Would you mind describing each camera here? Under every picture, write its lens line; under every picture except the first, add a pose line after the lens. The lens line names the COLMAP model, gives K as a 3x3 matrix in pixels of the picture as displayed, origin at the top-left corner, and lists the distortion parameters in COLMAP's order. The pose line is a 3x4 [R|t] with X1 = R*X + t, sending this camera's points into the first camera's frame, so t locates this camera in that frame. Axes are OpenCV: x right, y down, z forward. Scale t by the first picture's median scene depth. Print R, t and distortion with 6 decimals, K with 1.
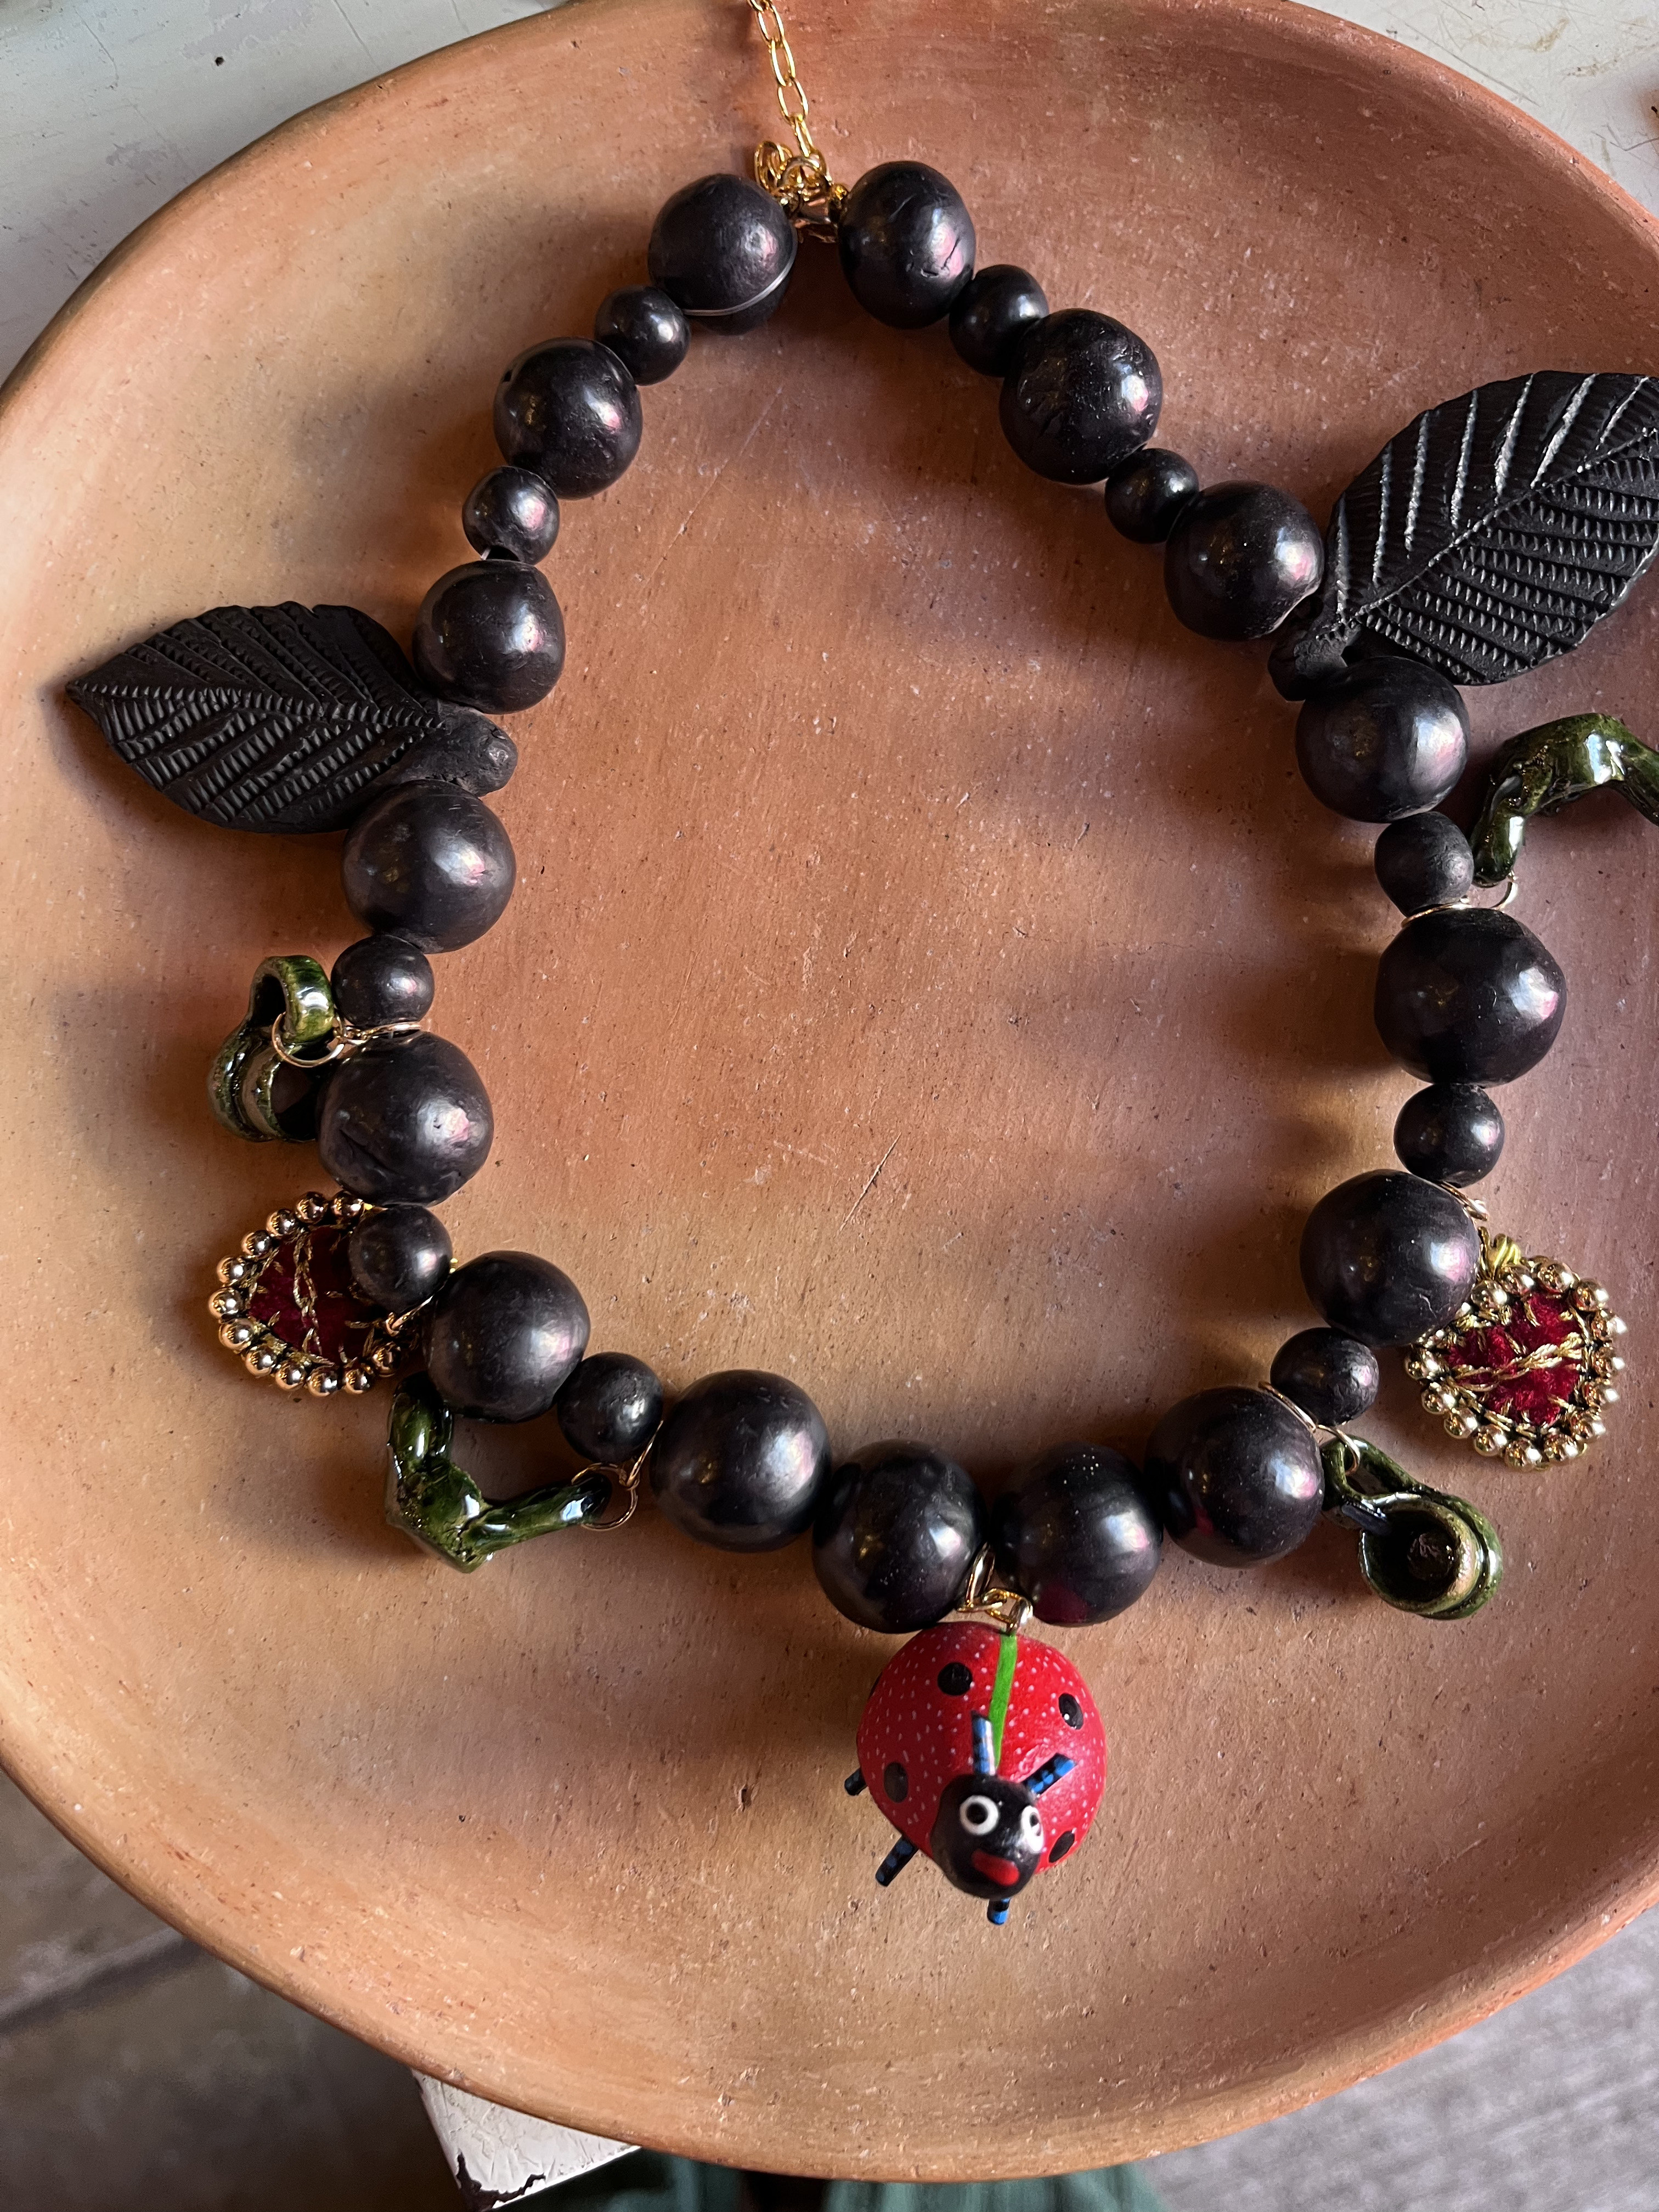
lens RADIAL K [[1633.7, 0, 831.2], [0, 1633.7, 1133.9], [0, 0, 1]] dist [0.074272, -0.117560]
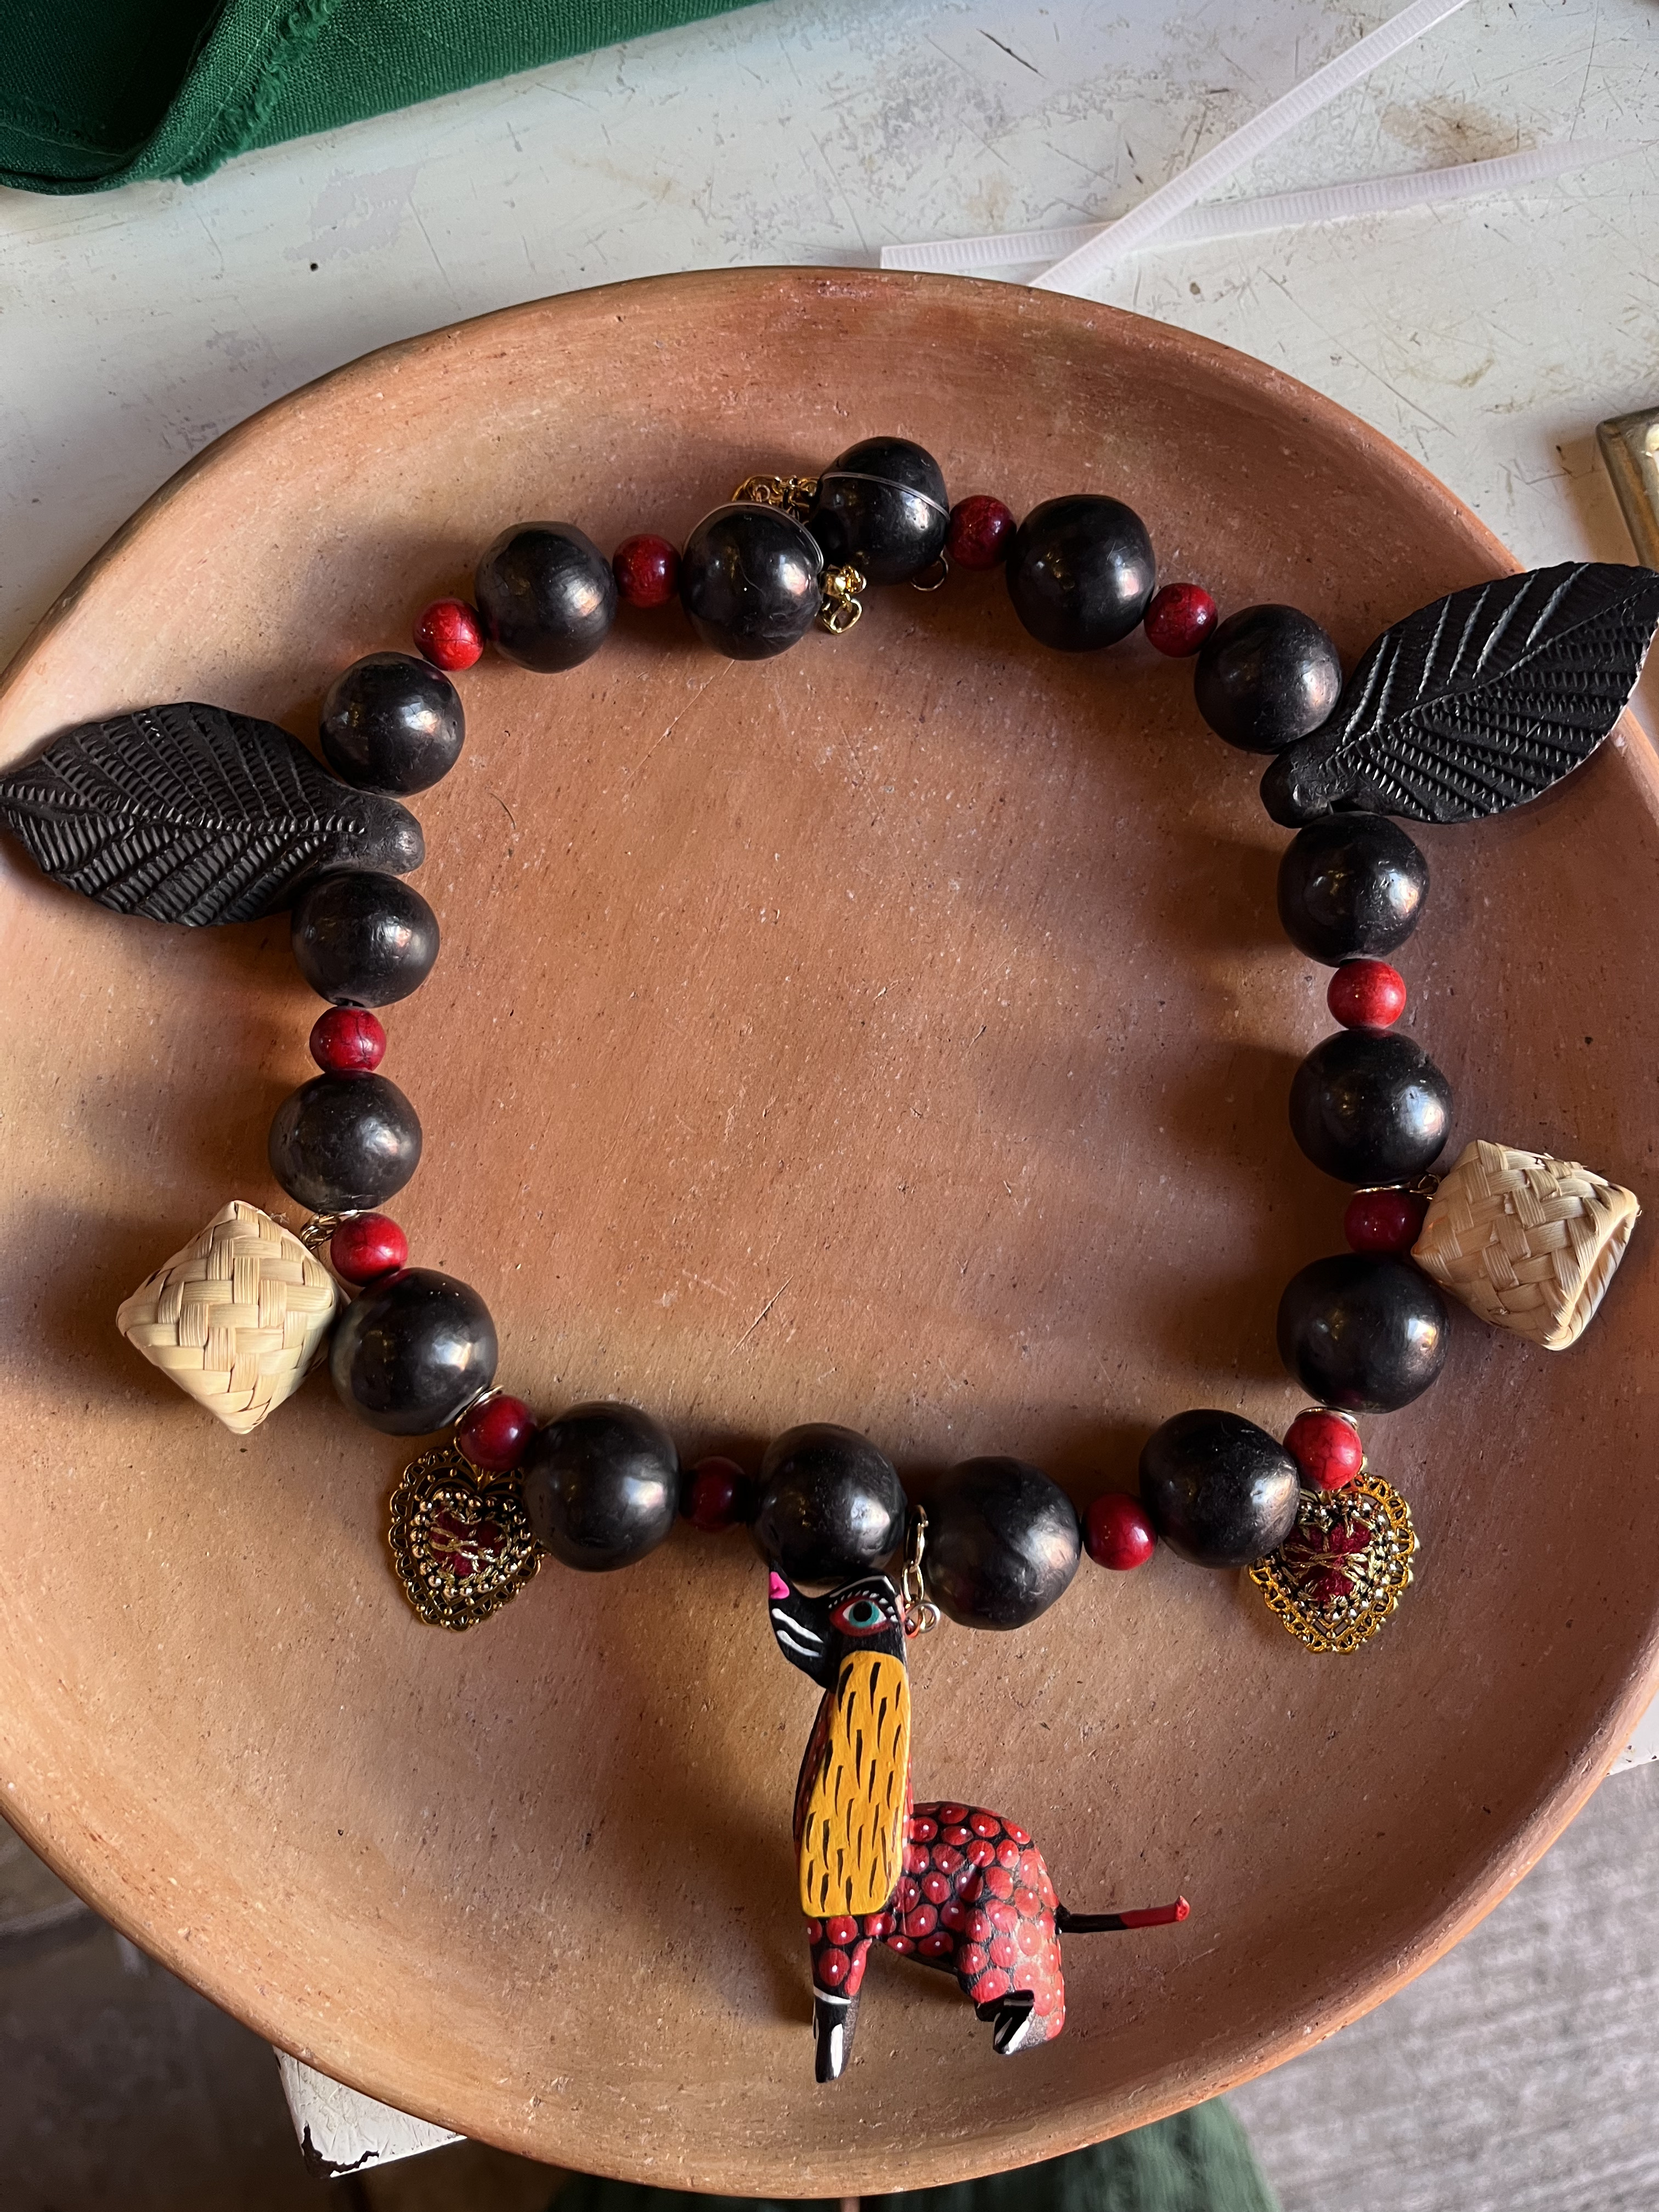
lens RADIAL K [[1633.7, 0, 831.2], [0, 1633.7, 1133.9], [0, 0, 1]] dist [0.074272, -0.117560]
pose [[0.993755, 0.111571, 0.001922, 0.056180], [-0.111474, 0.993373, -0.027994, -0.070524], [-0.005033, 0.027605, 0.999606, -0.156335]]
